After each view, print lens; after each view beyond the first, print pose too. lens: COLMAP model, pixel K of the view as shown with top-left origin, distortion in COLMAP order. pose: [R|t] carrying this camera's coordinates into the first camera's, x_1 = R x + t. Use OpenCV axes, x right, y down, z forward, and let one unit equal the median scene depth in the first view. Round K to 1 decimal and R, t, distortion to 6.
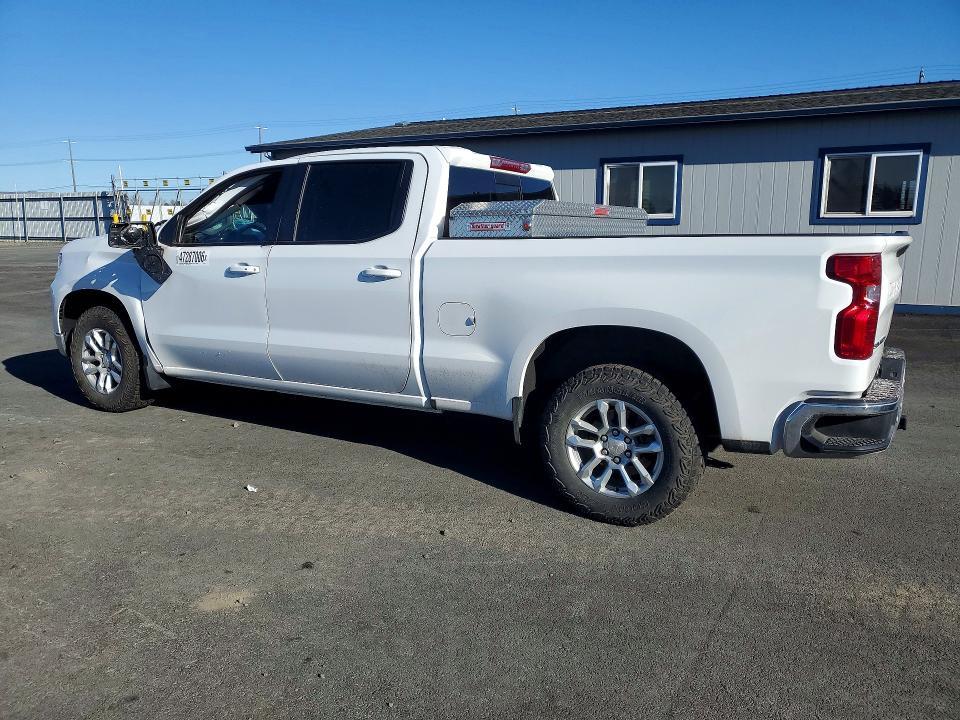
lens RADIAL K [[661.1, 0, 480.0], [0, 661.1, 360.0], [0, 0, 1]] dist [0.128016, -0.134822]
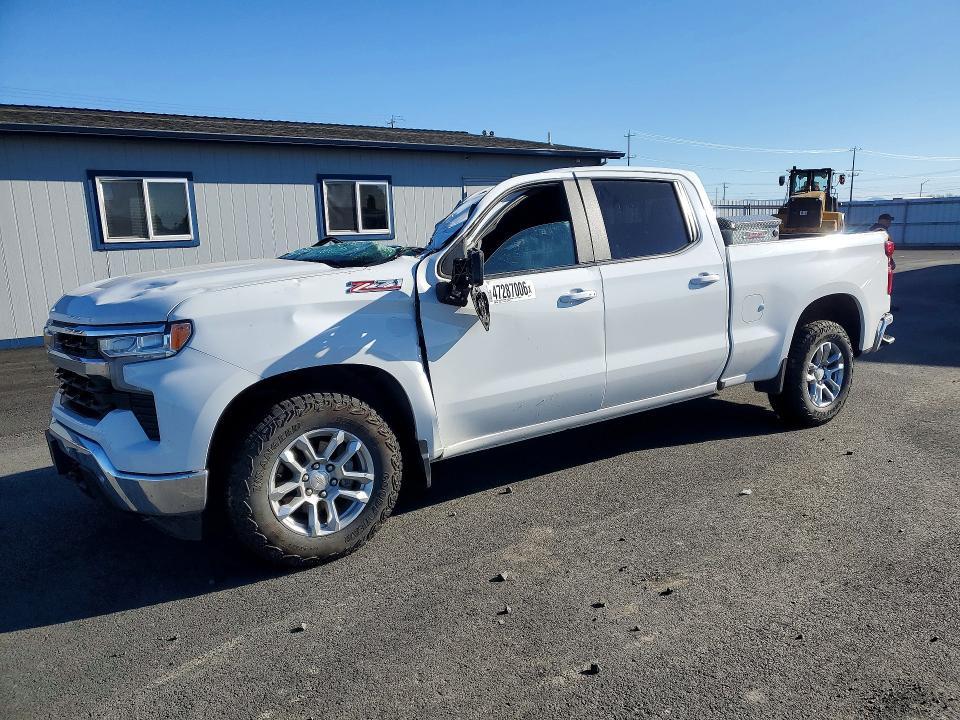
lens RADIAL K [[730.5, 0, 480.2], [0, 730.5, 387.1], [0, 0, 1]] dist [-0.061199, 0.007088]
pose [[0.466370, -0.201352, 0.861369, -0.455563], [0.209509, 0.971187, 0.113589, -0.055489], [-0.859421, 0.127490, 0.495117, 0.240469]]
